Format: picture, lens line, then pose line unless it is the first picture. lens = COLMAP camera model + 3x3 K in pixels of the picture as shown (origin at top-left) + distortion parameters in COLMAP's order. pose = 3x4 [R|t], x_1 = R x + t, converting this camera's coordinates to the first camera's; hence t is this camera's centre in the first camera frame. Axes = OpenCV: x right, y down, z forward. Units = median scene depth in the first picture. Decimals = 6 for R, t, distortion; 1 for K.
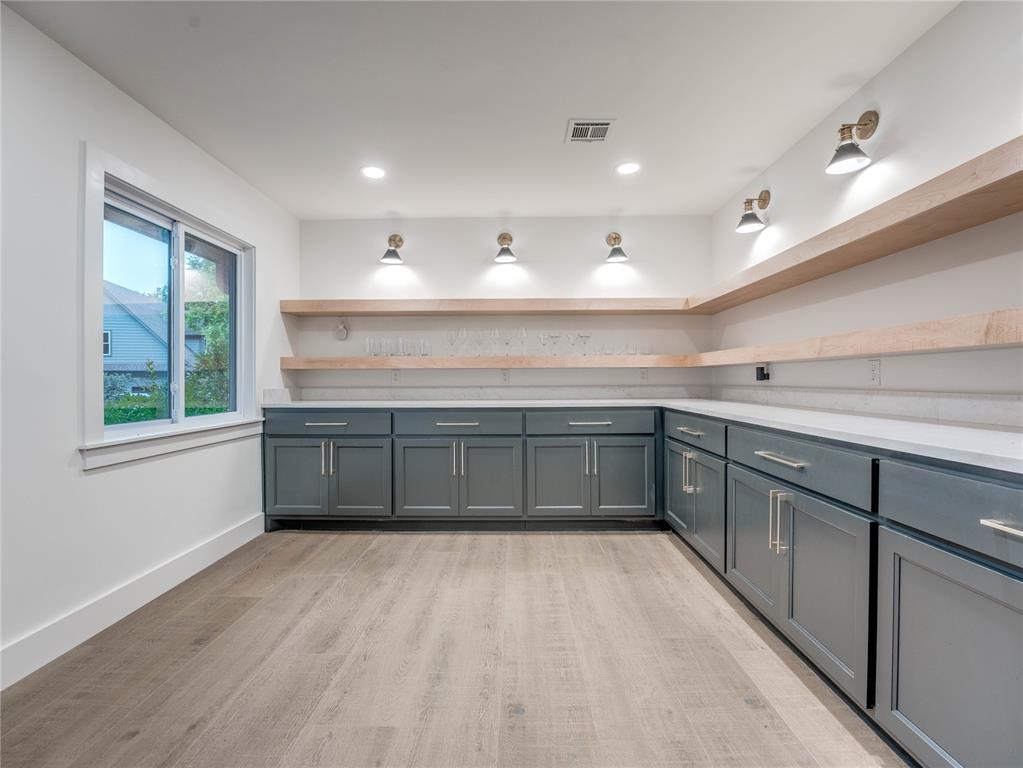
lens RADIAL K [[480.1, 0, 510.6], [0, 480.1, 380.4], [0, 0, 1]] dist [-0.024505, 0.000550]
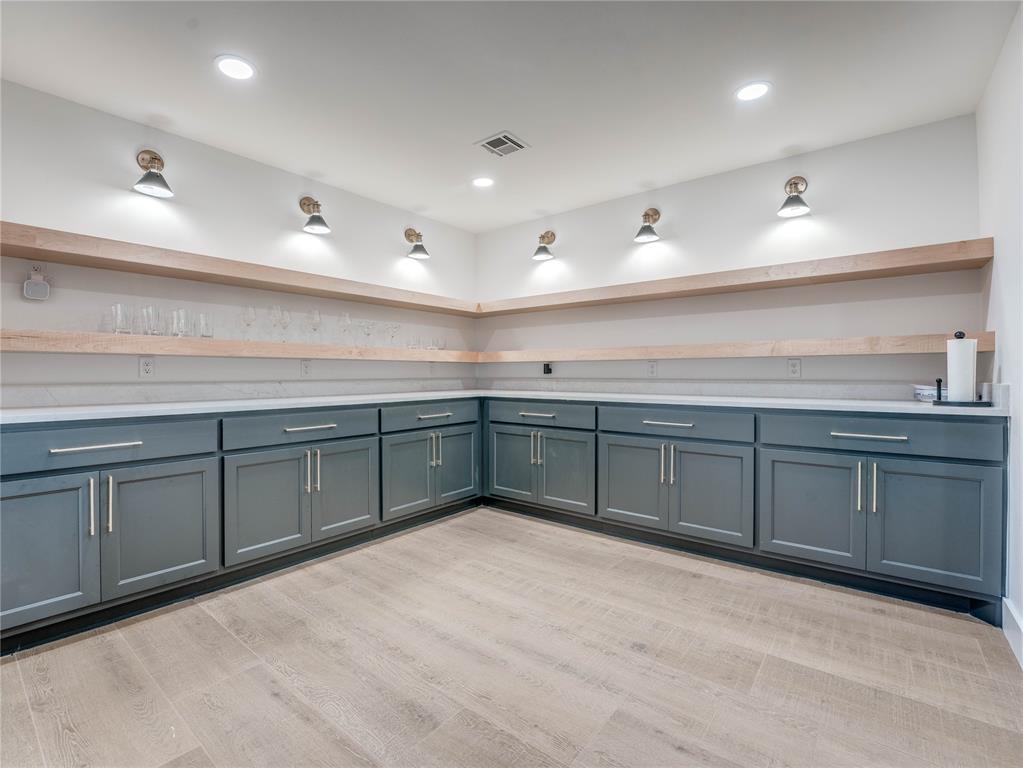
lens RADIAL K [[477.2, 0, 513.4], [0, 477.2, 374.6], [0, 0, 1]] dist [-0.023340, -0.000298]
pose [[0.600075, 0.001823, 0.799942, -0.547077], [-0.000454, 0.999998, -0.001938, 0.004206], [-0.799944, 0.000799, 0.600075, 0.259140]]
